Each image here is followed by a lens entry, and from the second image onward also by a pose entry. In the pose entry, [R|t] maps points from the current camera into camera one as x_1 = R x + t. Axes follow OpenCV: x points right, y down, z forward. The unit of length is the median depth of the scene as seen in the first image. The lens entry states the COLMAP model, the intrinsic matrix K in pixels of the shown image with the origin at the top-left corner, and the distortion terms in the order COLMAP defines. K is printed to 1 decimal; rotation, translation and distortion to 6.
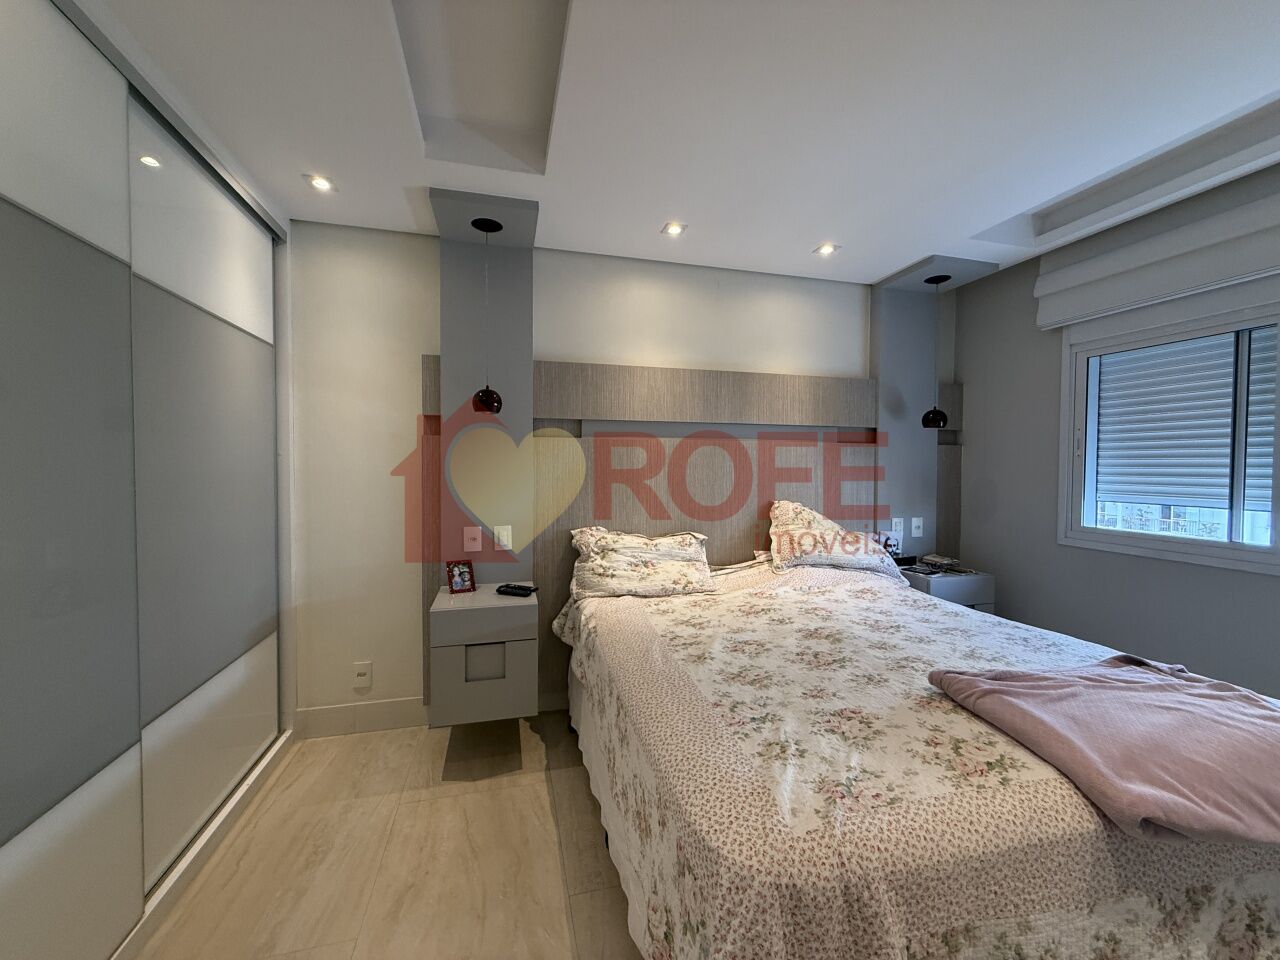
lens RADIAL K [[512.6, 0, 637.8], [0, 512.6, 479.5], [0, 0, 1]] dist [0.006549, -0.000342]
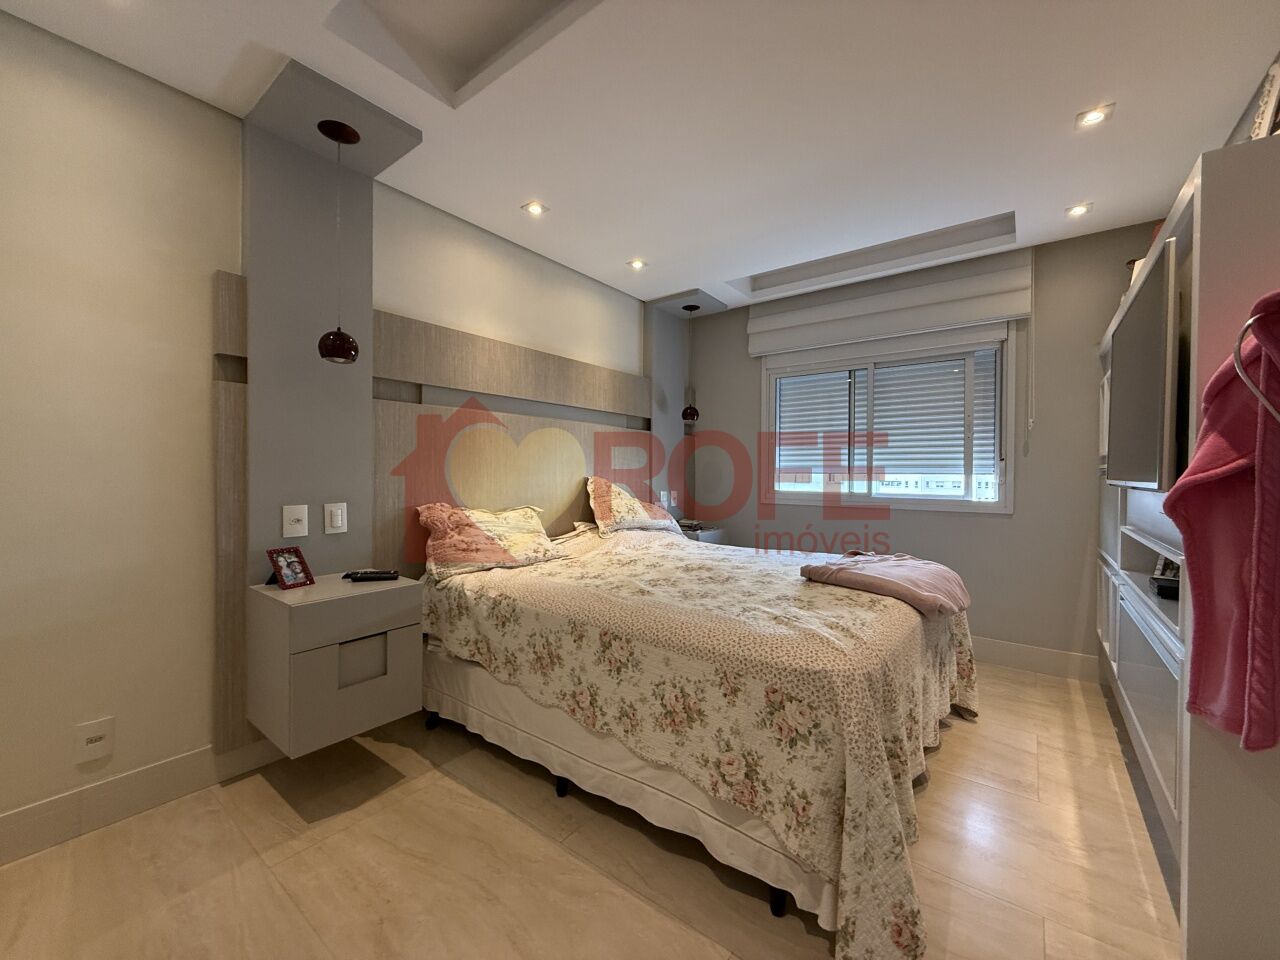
lens RADIAL K [[512.6, 0, 636.9], [0, 512.6, 477.7], [0, 0, 1]] dist [0.006549, -0.000342]
pose [[0.791593, -0.006825, 0.611010, -0.383355], [0.016602, 0.999809, -0.010341, 0.066314], [-0.610823, 0.018330, 0.791555, 0.060850]]
